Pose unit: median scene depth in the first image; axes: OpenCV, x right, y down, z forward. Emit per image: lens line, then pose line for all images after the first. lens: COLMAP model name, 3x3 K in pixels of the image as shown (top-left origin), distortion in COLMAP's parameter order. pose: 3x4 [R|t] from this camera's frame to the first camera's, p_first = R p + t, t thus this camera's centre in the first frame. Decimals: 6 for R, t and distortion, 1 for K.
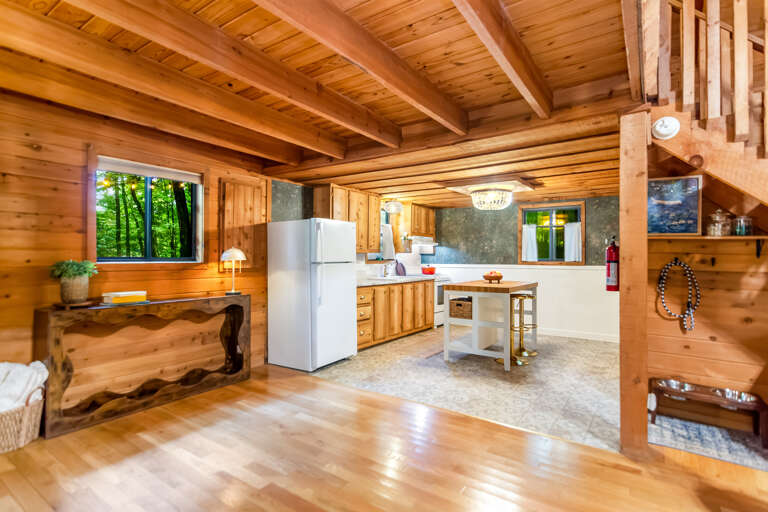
lens RADIAL K [[382.4, 0, 378.2], [0, 382.4, 253.7], [0, 0, 1]] dist [0.008708, -0.000577]
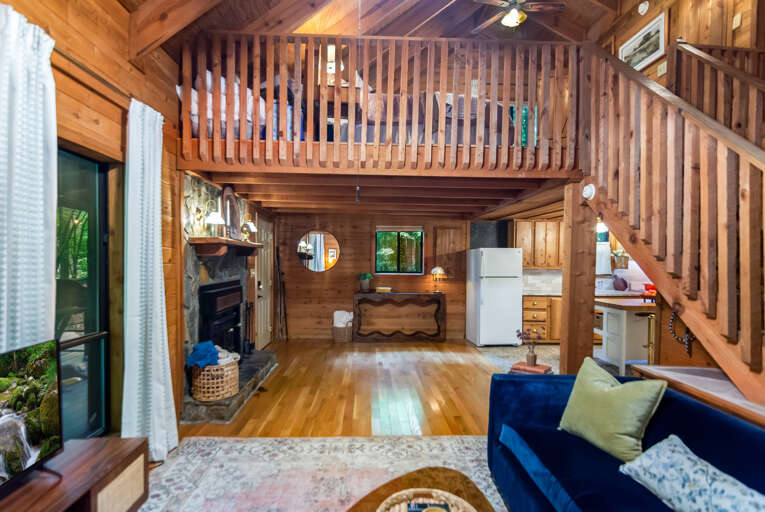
lens RADIAL K [[380.9, 0, 387.8], [0, 380.9, 262.3], [0, 0, 1]] dist [0.008708, -0.000577]
pose [[0.623048, 0.011009, -0.782106, 0.827797], [-0.000471, 0.999906, 0.013700, -0.057548], [0.782183, -0.008167, 0.622995, -0.263122]]
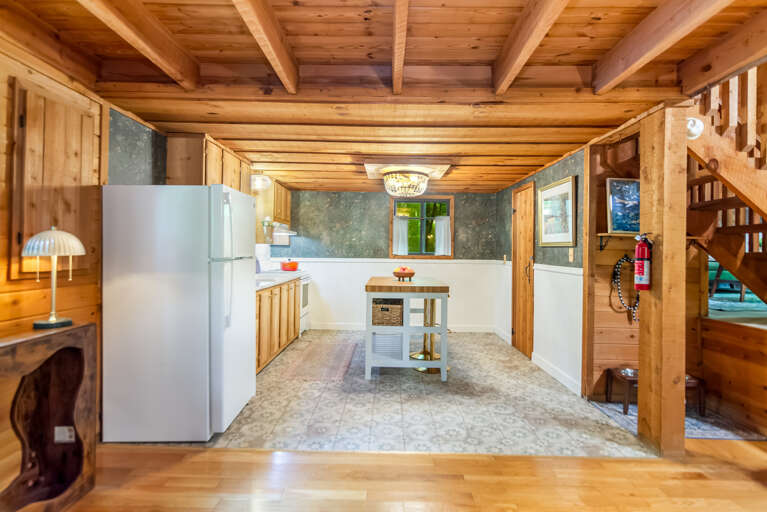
lens RADIAL K [[399.4, 0, 381.4], [0, 399.4, 251.6], [0, 0, 1]] dist [-0.001980, 0.000645]
pose [[0.827817, 0.006279, 0.560964, -0.312033], [-0.016251, 0.999786, 0.012789, -0.000386], [-0.560763, -0.019703, 0.827742, 0.345744]]
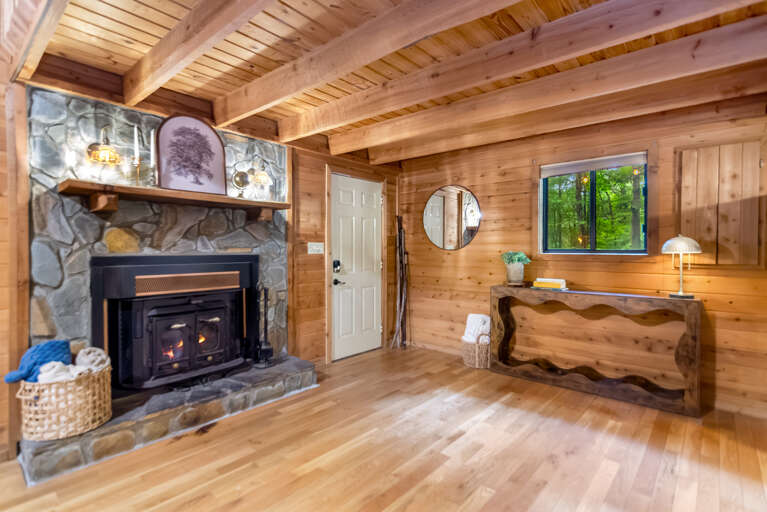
lens RADIAL K [[381.9, 0, 386.6], [0, 381.9, 249.5], [0, 0, 1]] dist [0.008708, -0.000577]
pose [[-0.083688, -0.001130, -0.996491, 0.417548], [0.008927, 0.999958, -0.001884, 0.007133], [0.996452, -0.009053, -0.083675, 0.473654]]
